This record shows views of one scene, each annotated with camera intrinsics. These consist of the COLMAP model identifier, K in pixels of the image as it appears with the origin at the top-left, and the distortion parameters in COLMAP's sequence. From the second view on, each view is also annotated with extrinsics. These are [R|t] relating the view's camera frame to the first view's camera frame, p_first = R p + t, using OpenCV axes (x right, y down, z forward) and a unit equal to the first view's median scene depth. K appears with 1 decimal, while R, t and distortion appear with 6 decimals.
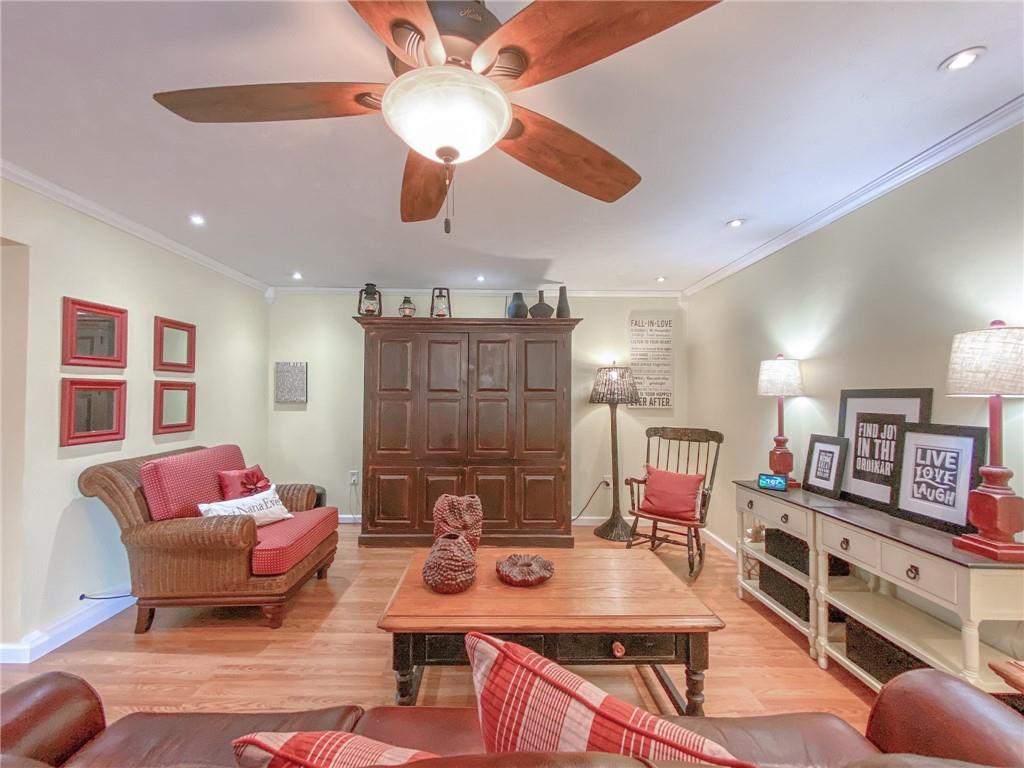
lens RADIAL K [[409.0, 0, 506.7], [0, 409.0, 385.7], [0, 0, 1]] dist [0.001140, -0.000707]
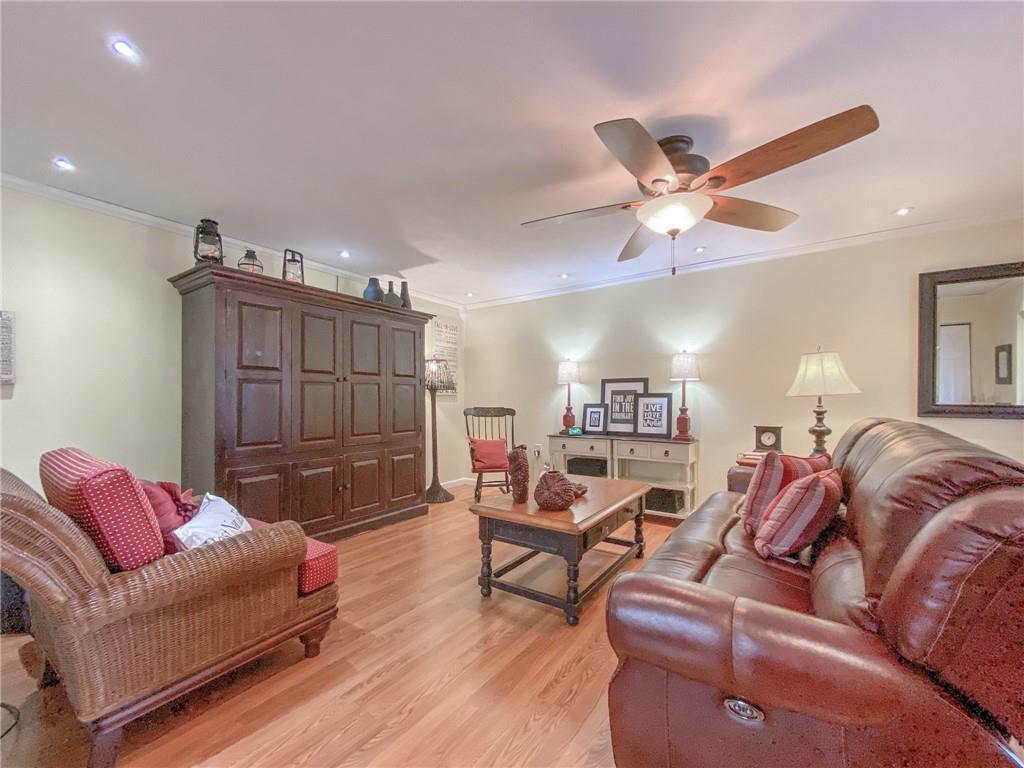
lens RADIAL K [[409.0, 0, 506.9], [0, 409.0, 391.4], [0, 0, 1]] dist [0.001140, -0.000707]
pose [[0.590130, 0.005774, 0.807288, -0.880887], [-0.016599, 0.999850, 0.004982, 0.059870], [-0.807138, -0.016340, 0.590137, 0.210562]]
